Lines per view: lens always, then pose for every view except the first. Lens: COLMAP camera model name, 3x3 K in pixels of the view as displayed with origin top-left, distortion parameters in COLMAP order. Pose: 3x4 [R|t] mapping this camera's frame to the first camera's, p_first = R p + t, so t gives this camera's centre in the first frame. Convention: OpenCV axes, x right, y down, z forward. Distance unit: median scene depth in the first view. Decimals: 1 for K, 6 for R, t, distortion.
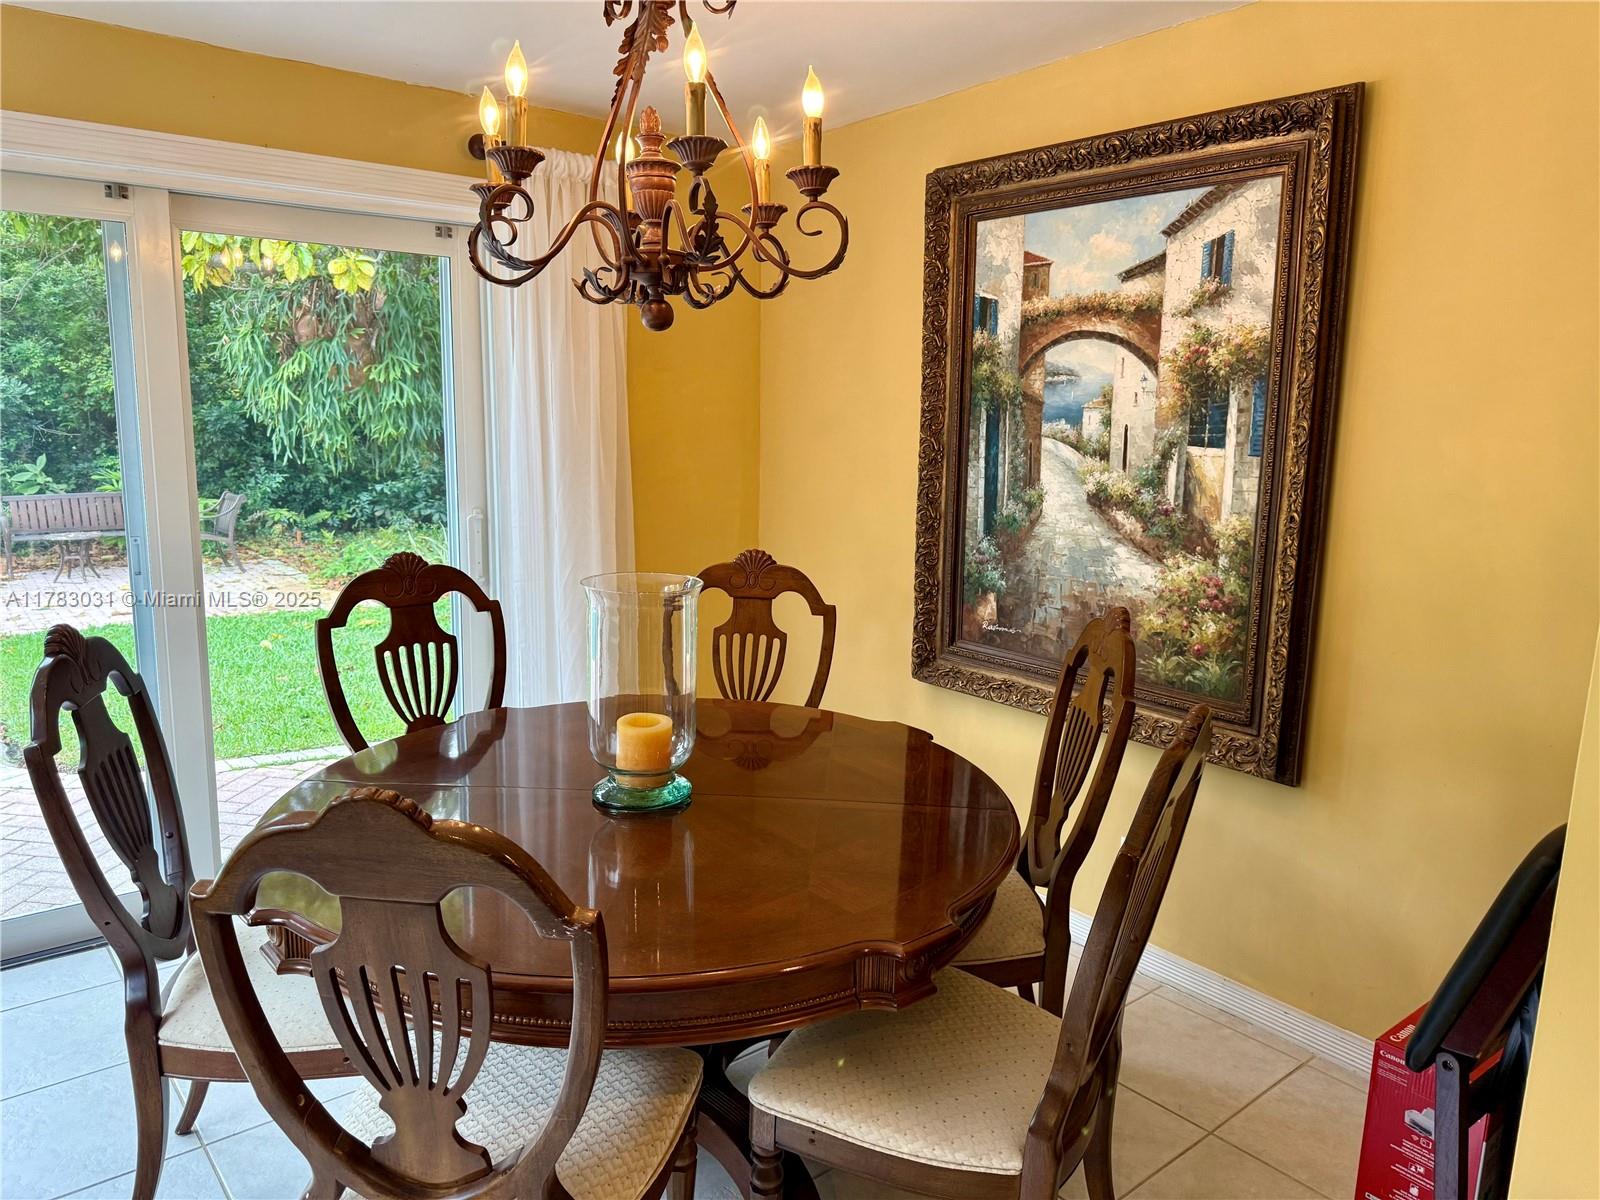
lens RADIAL K [[1123.9, 0, 811.5], [0, 1123.9, 597.9], [0, 0, 1]] dist [0.097520, -0.159004]
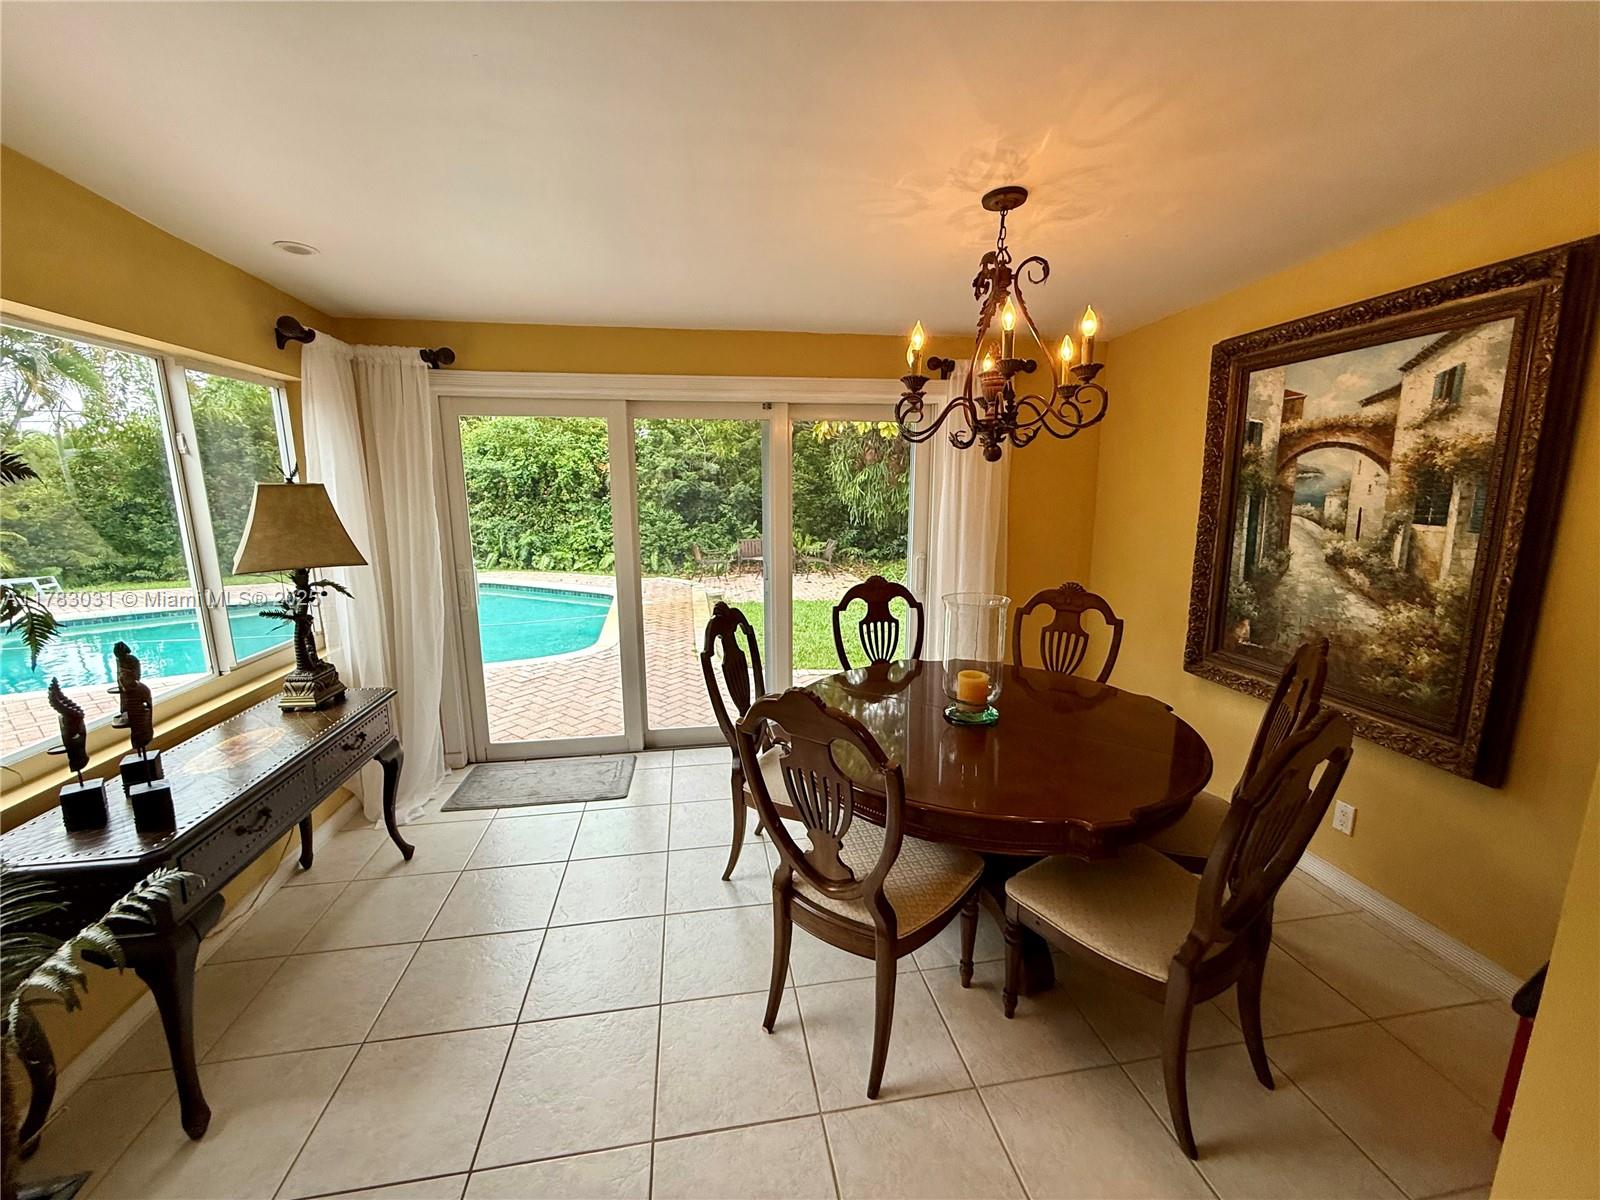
lens RADIAL K [[637.4, 0, 800.0], [0, 637.4, 600.0], [0, 0, 1]] dist [-0.000489, 0.000098]
pose [[0.860905, 0.065445, -0.504538, 0.091485], [-0.064654, 0.997725, 0.019098, -0.010058], [0.504640, 0.016178, 0.863178, -0.026810]]
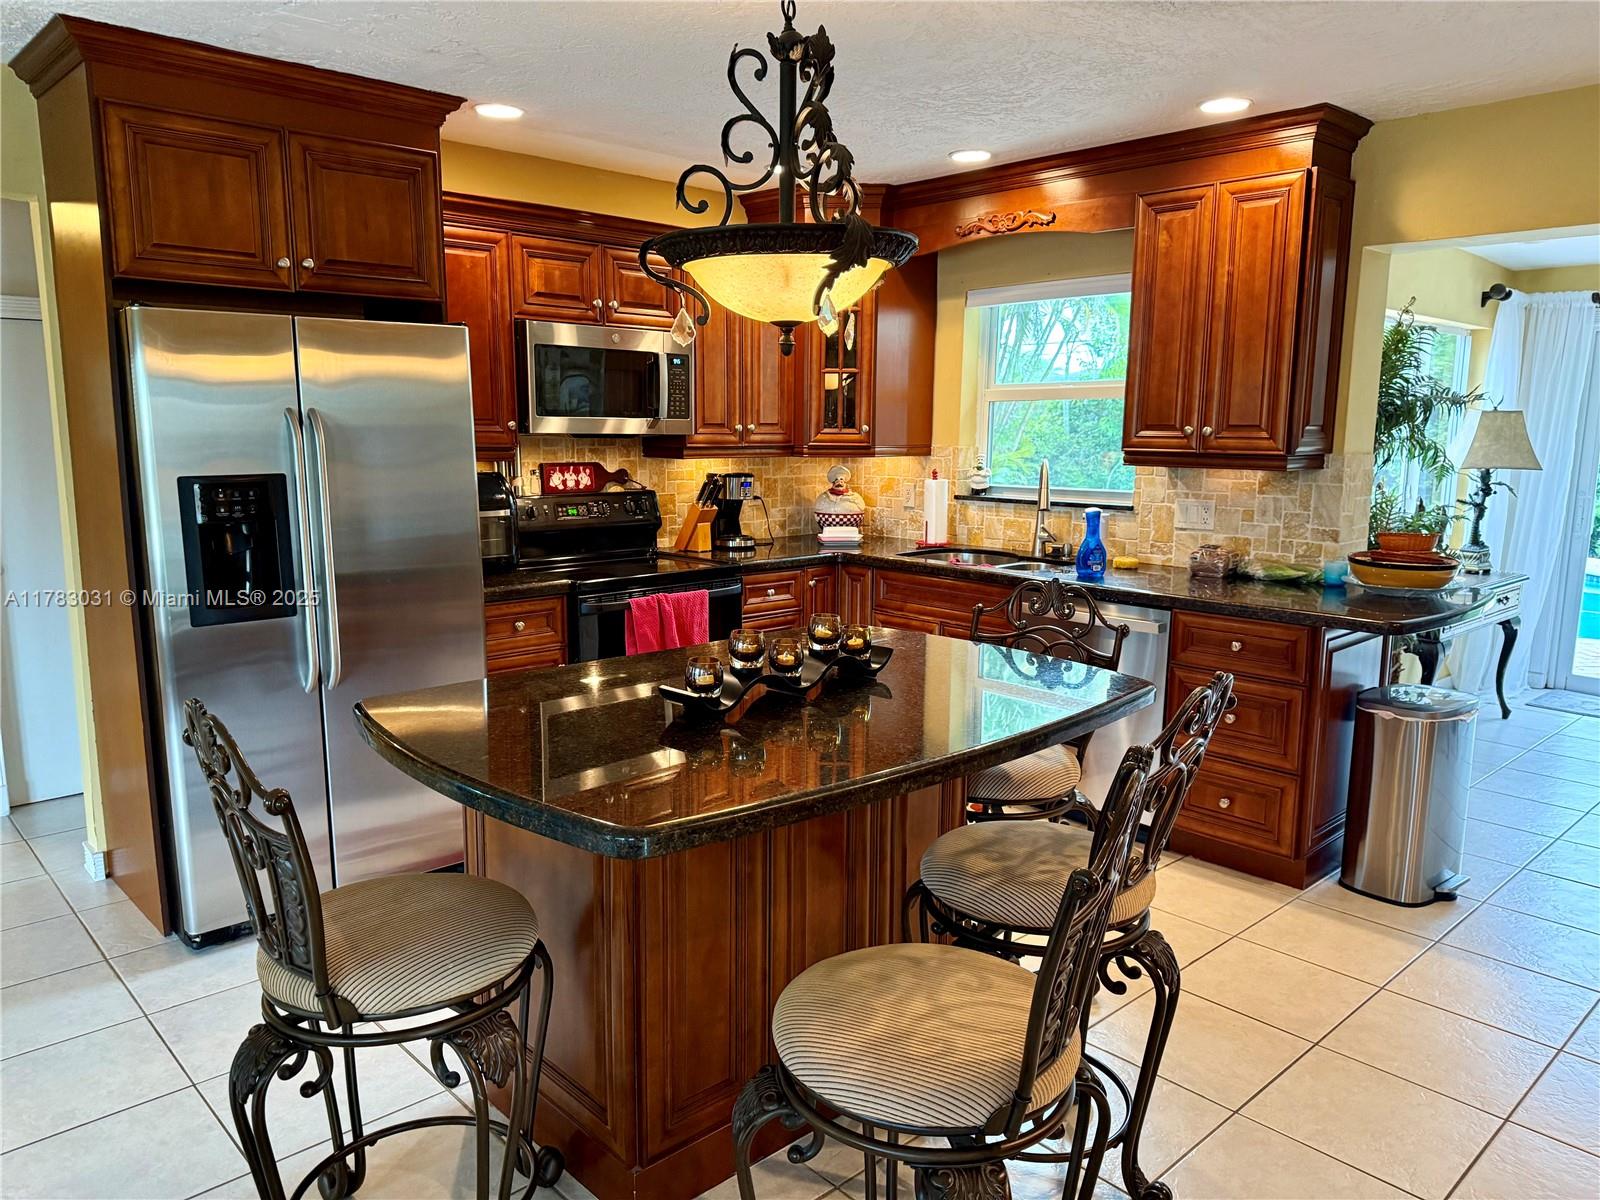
lens RADIAL K [[1137.0, 0, 802.0], [0, 1137.0, 615.2], [0, 0, 1]] dist [0.078705, -0.116468]
pose [[0.051228, 0.144735, -0.988143, 1.106264], [-0.185758, 0.973557, 0.132969, 0.207116], [0.981259, 0.176744, 0.076759, -0.940521]]
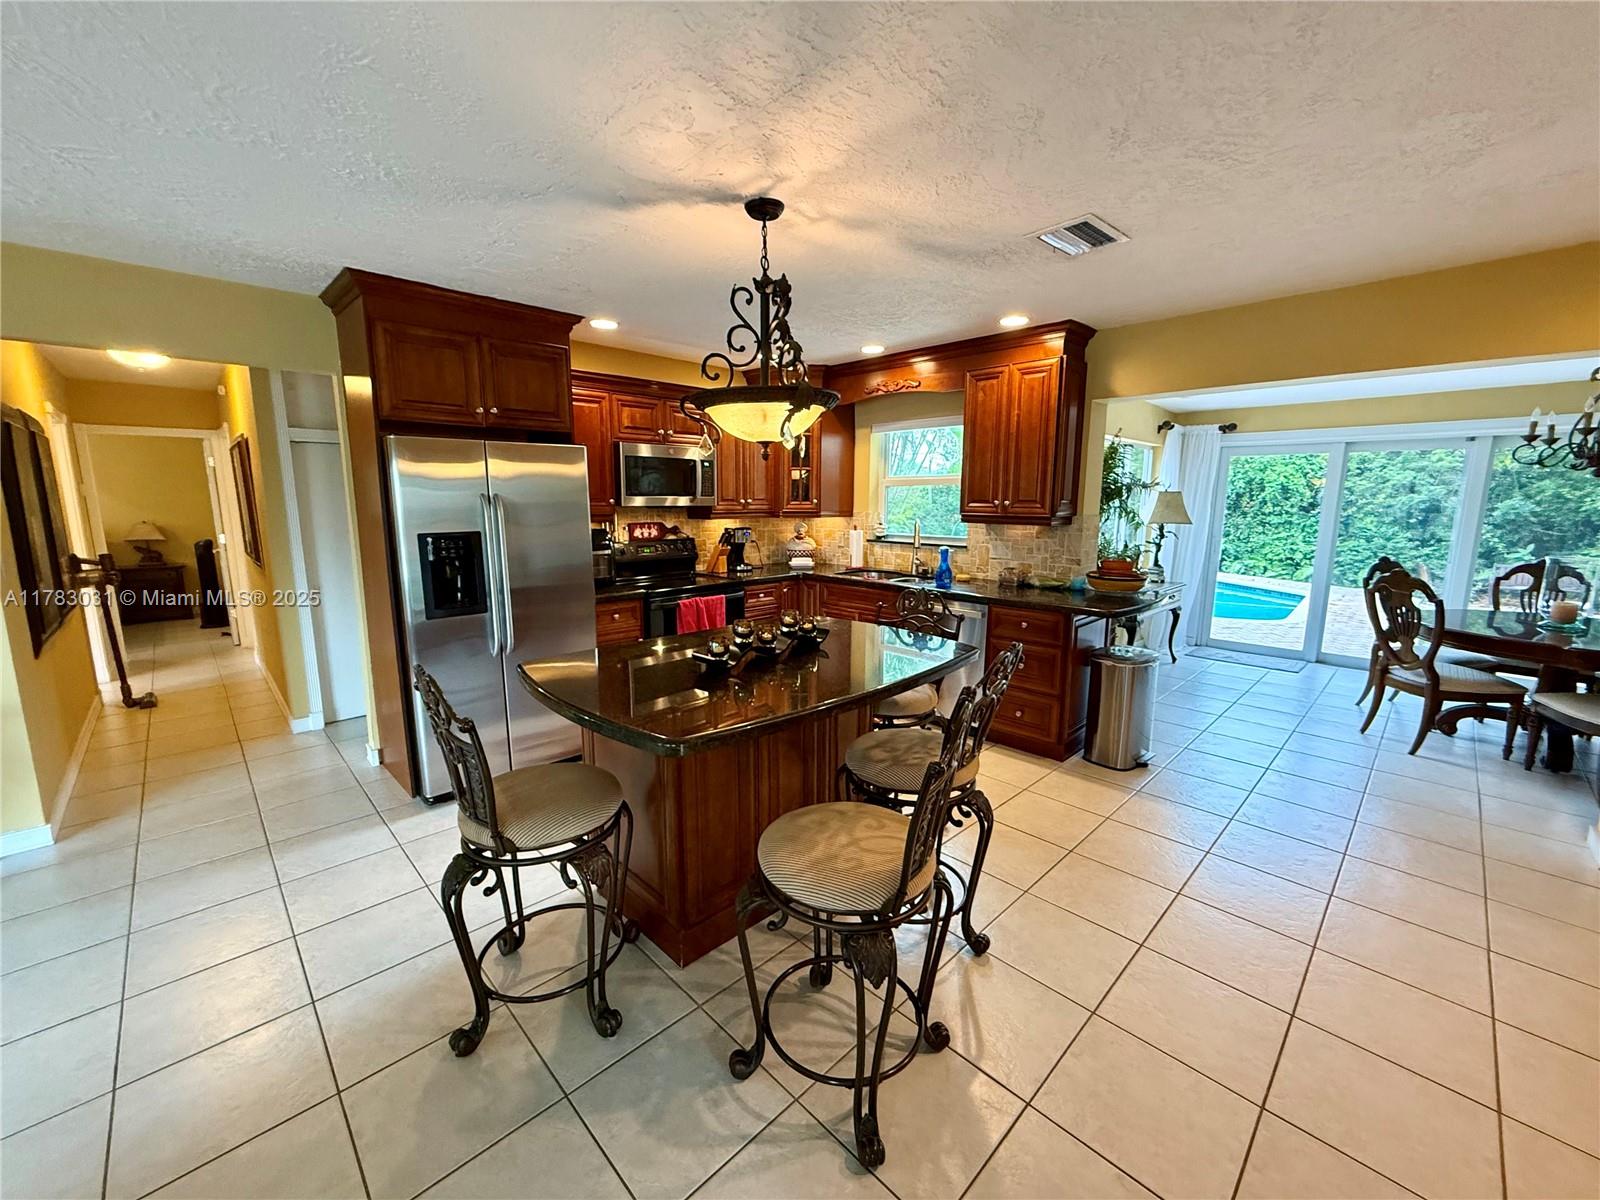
lens RADIAL K [[637.4, 0, 800.0], [0, 637.4, 600.0], [0, 0, 1]] dist [-0.000489, 0.000098]
pose [[0.072135, 0.136901, -0.987955, 1.062243], [-0.180031, 0.976053, 0.122107, 0.196923], [0.981012, 0.169054, 0.095054, -0.917102]]
